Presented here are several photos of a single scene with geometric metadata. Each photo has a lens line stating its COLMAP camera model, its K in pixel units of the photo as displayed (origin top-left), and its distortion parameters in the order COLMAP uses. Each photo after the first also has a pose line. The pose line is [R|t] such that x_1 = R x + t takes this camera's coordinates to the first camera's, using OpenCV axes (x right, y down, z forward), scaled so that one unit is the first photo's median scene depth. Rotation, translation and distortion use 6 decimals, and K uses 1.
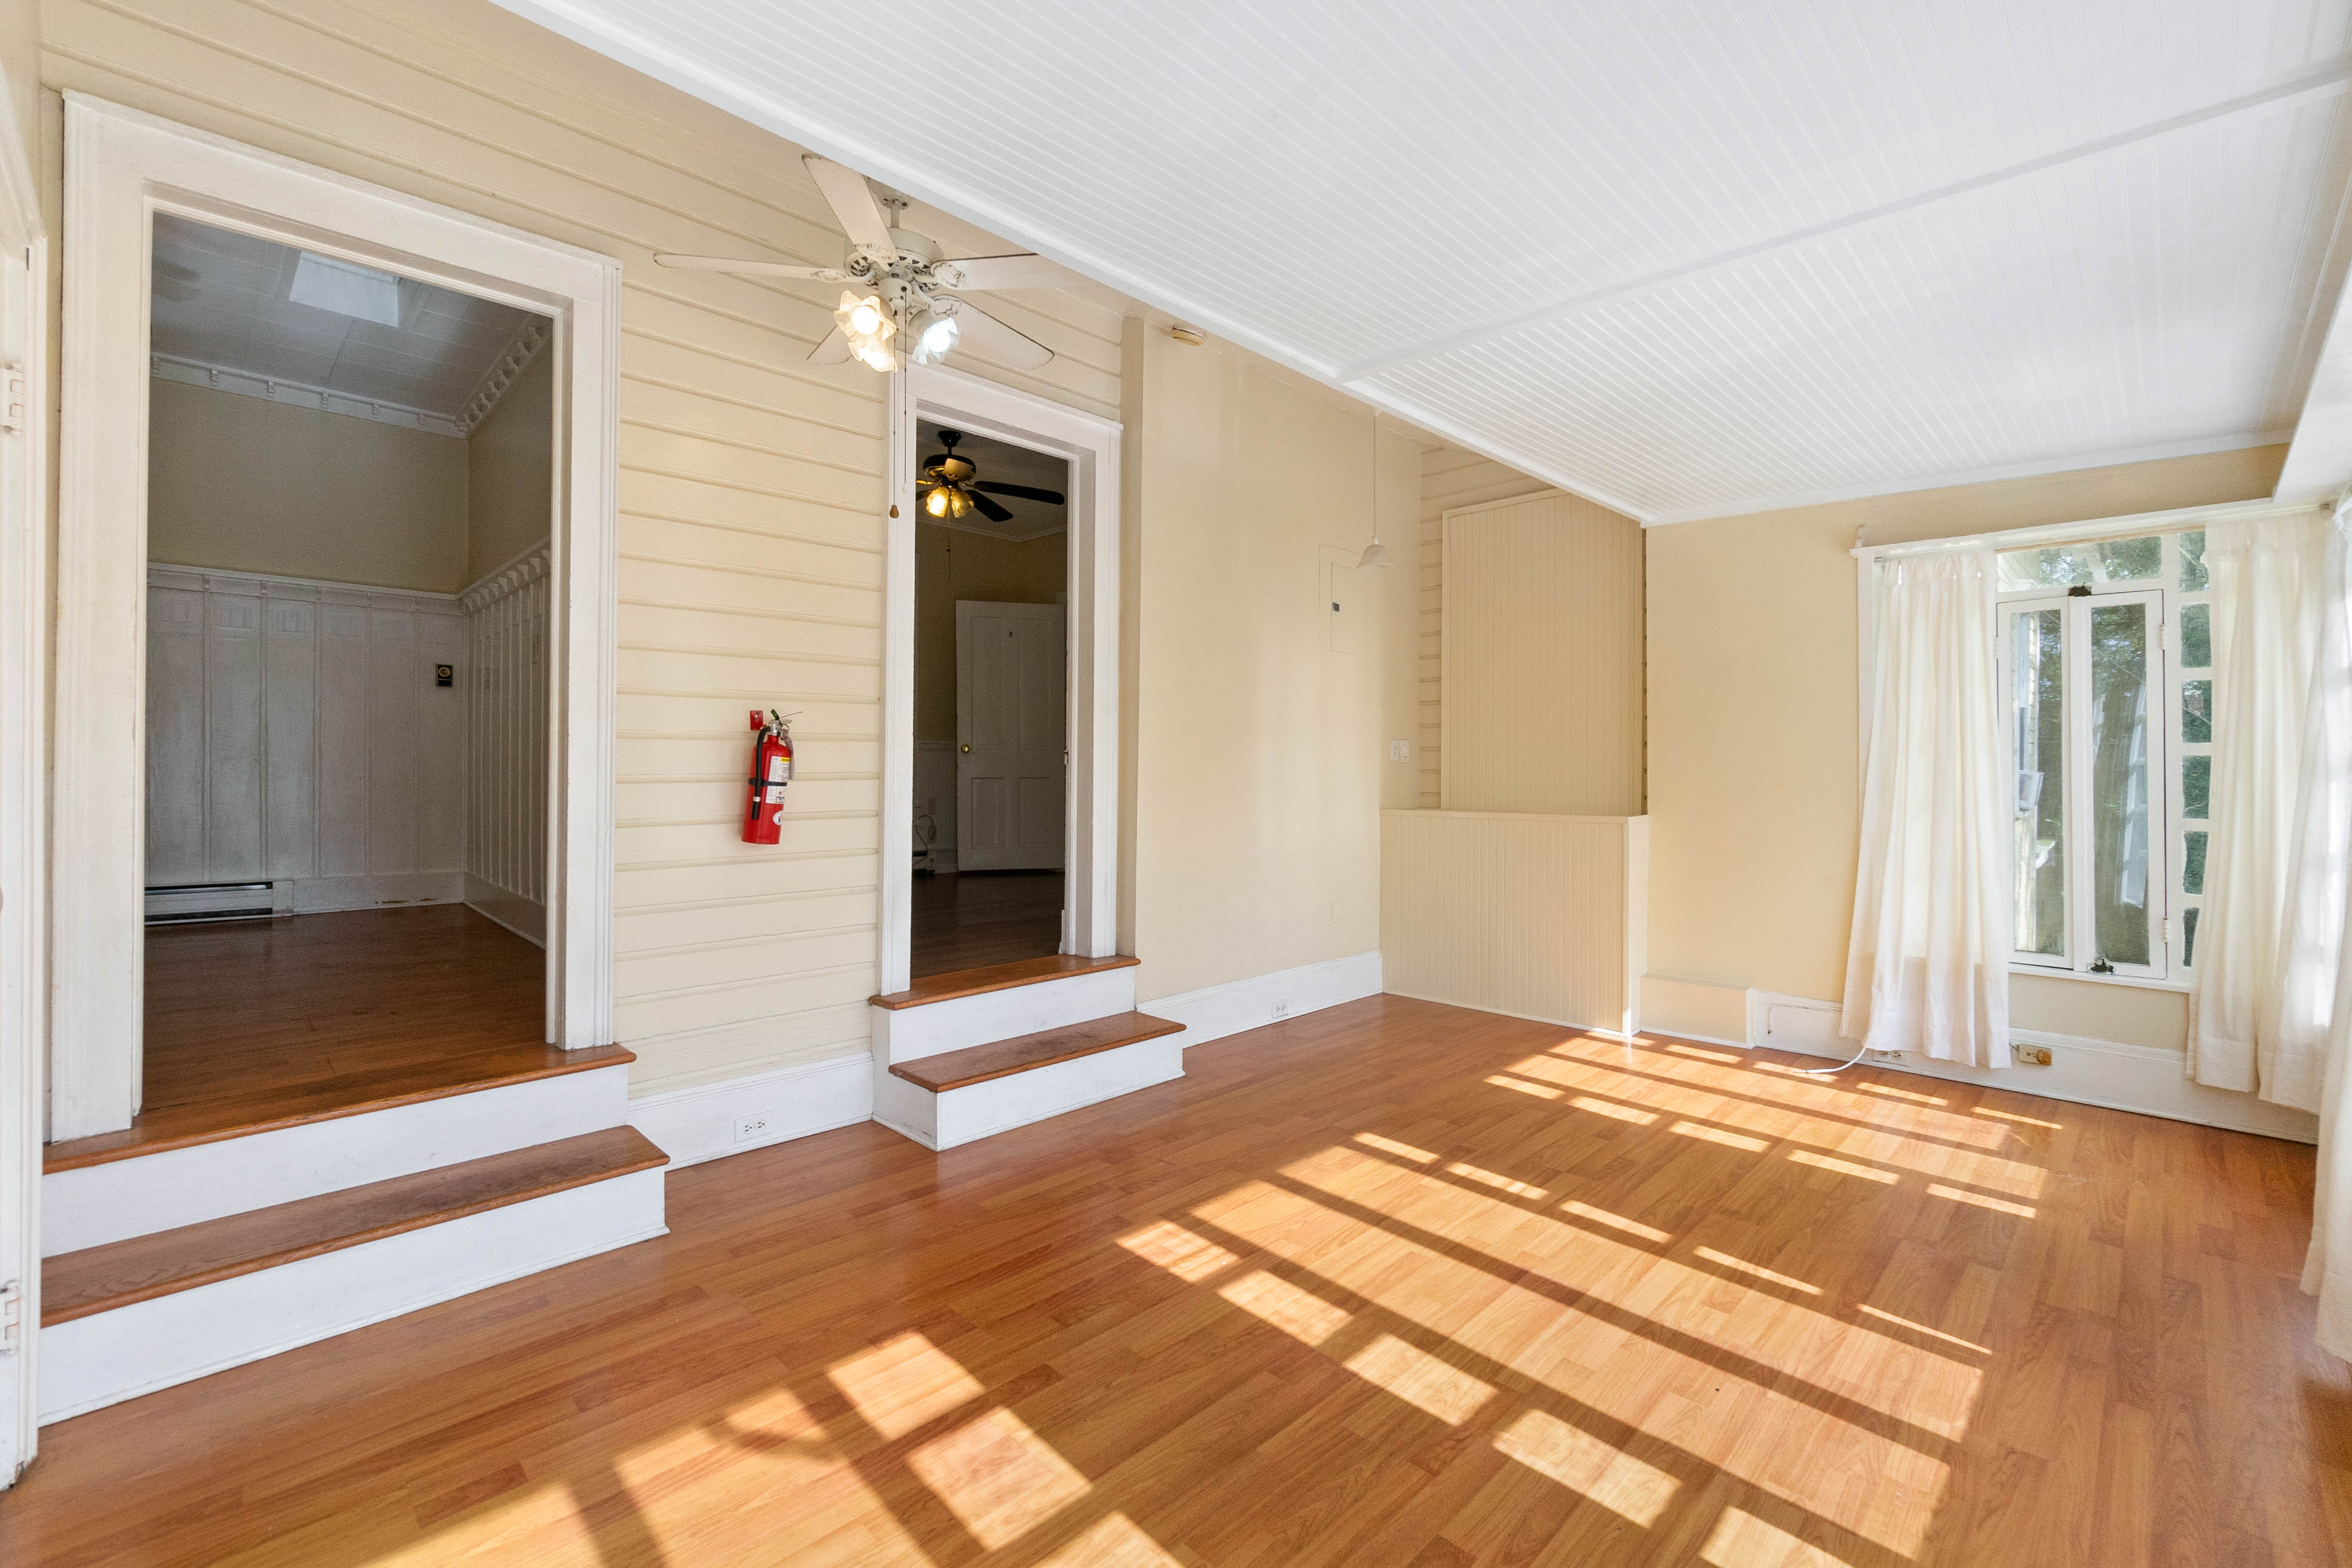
lens RADIAL K [[1005.2, 0, 1155.8], [0, 1005.2, 758.9], [0, 0, 1]] dist [-0.012386, 0.003996]
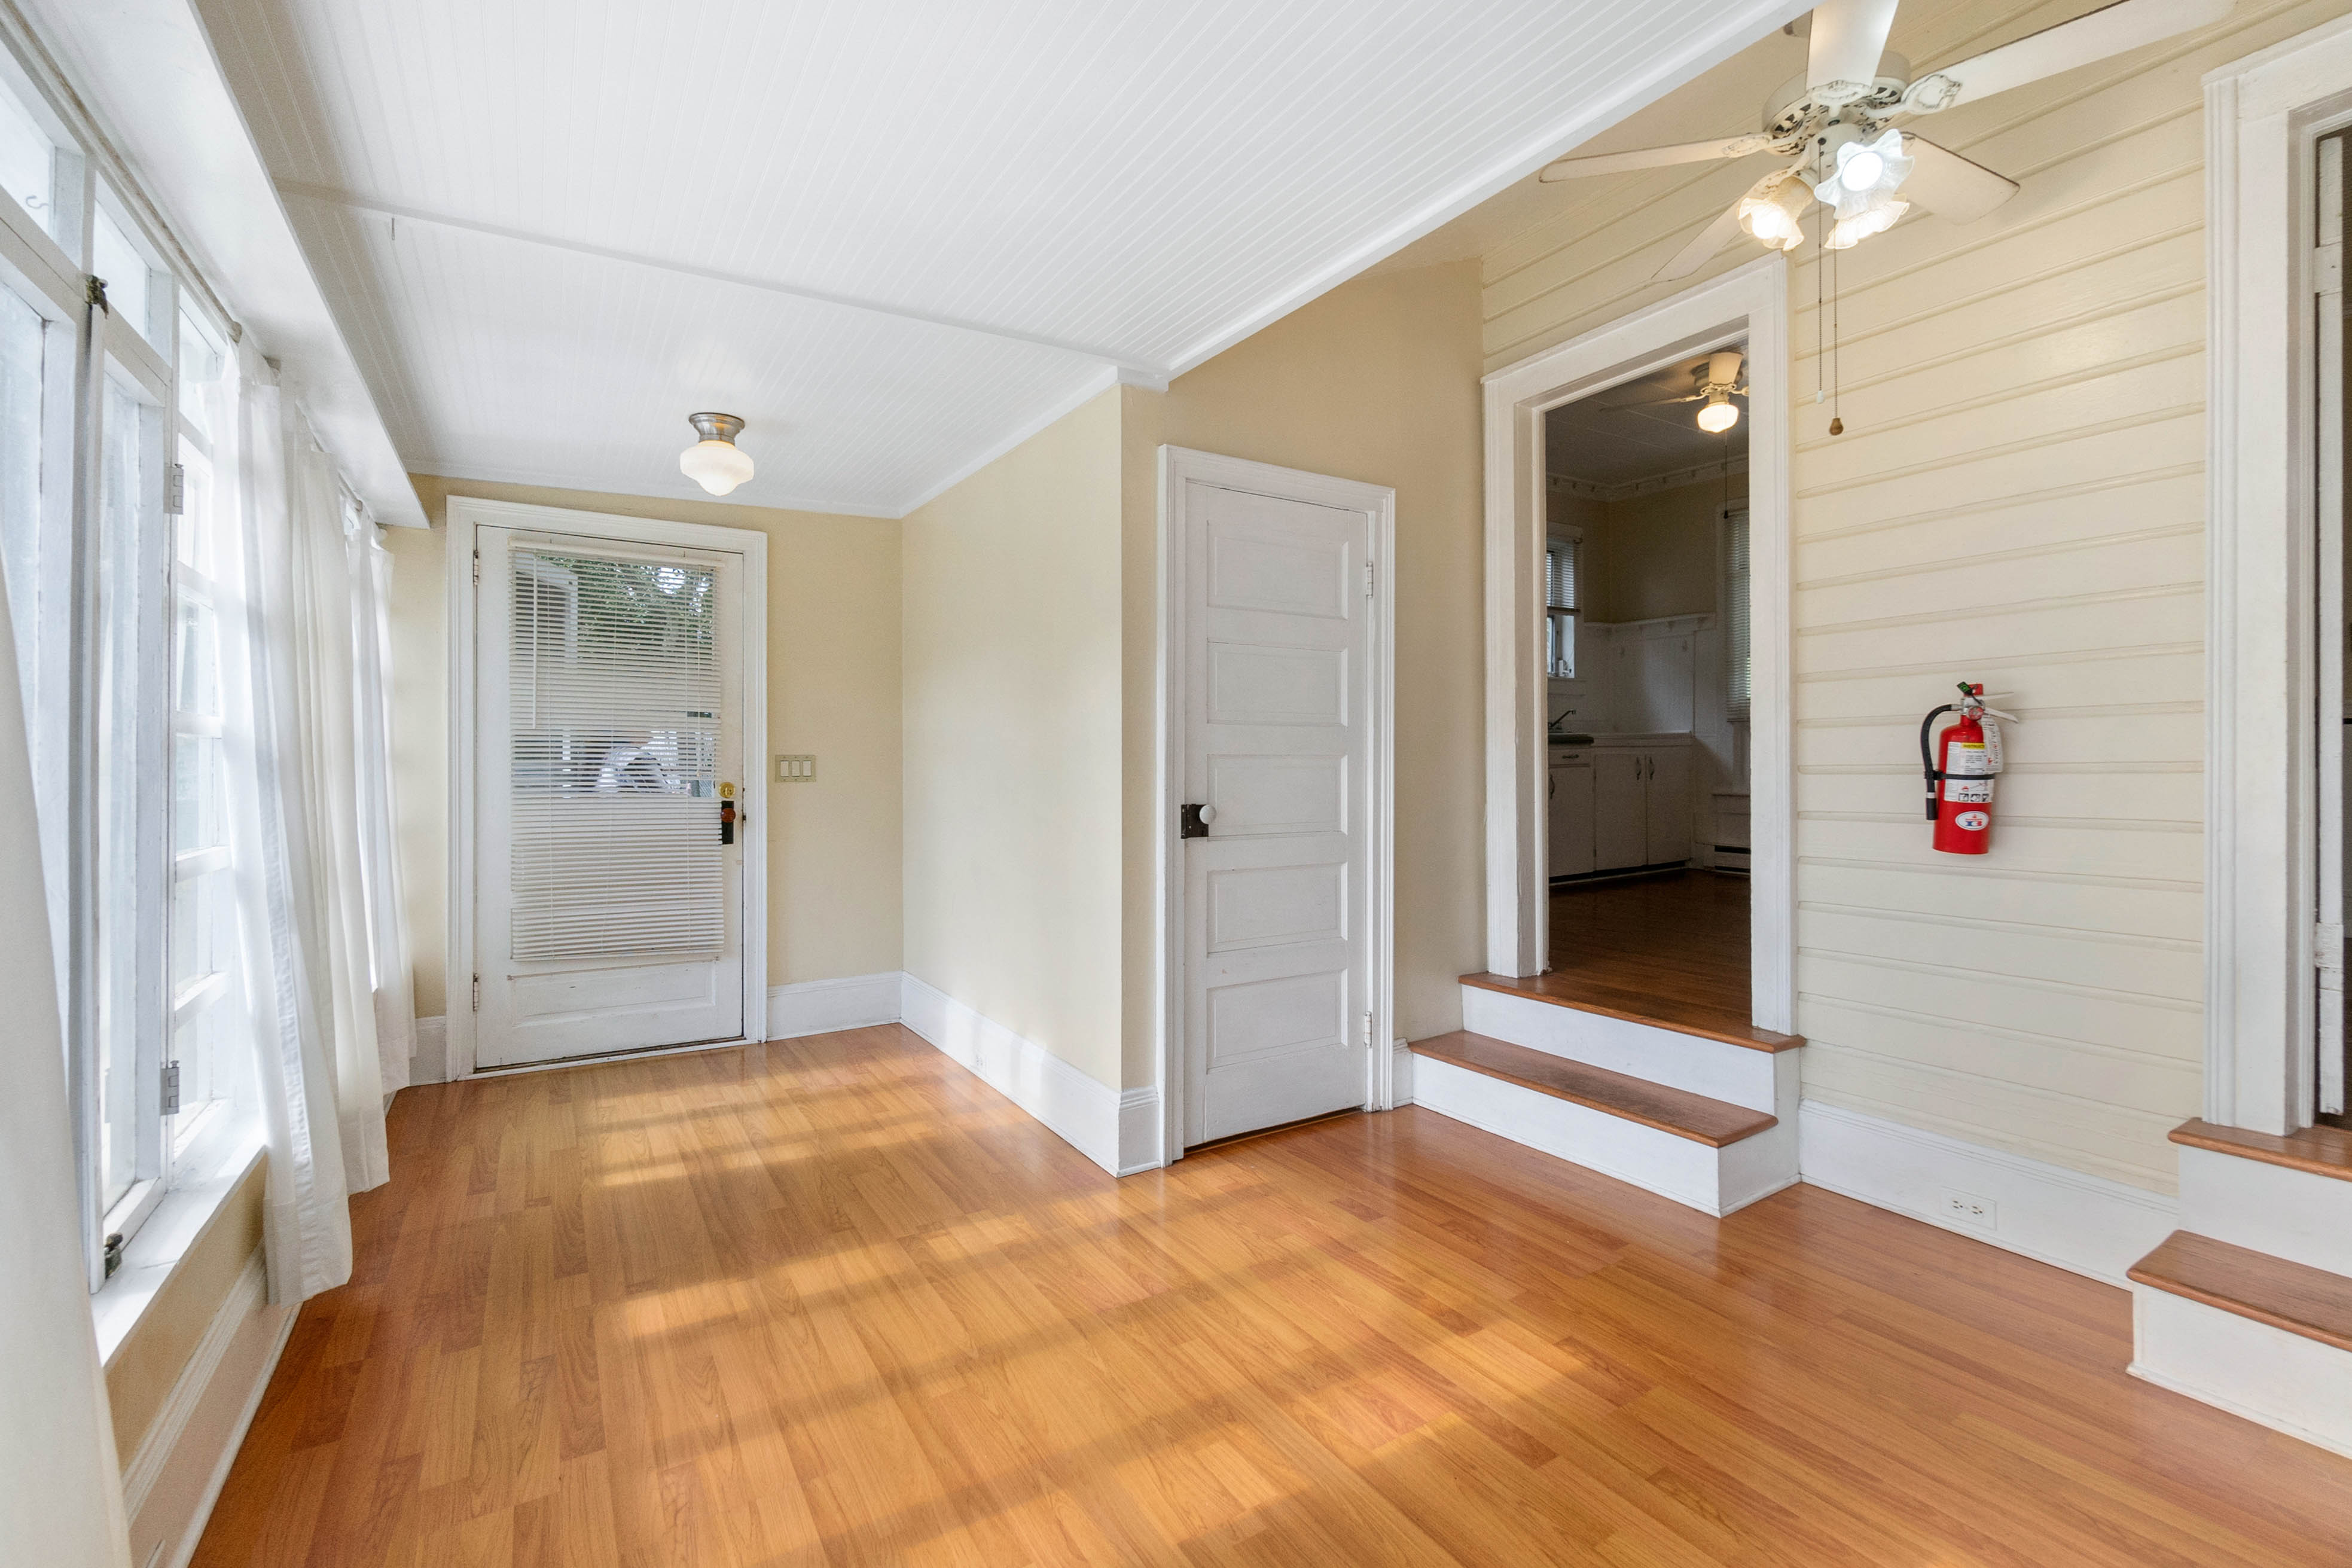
lens RADIAL K [[1021.3, 0, 1183.7], [0, 1021.3, 751.5], [0, 0, 1]] dist [-0.012529, 0.000417]
pose [[-0.206271, -0.014358, -0.978389, 0.475951], [0.008568, 0.999828, -0.016478, 0.011397], [0.978457, -0.011781, -0.206113, 0.515641]]
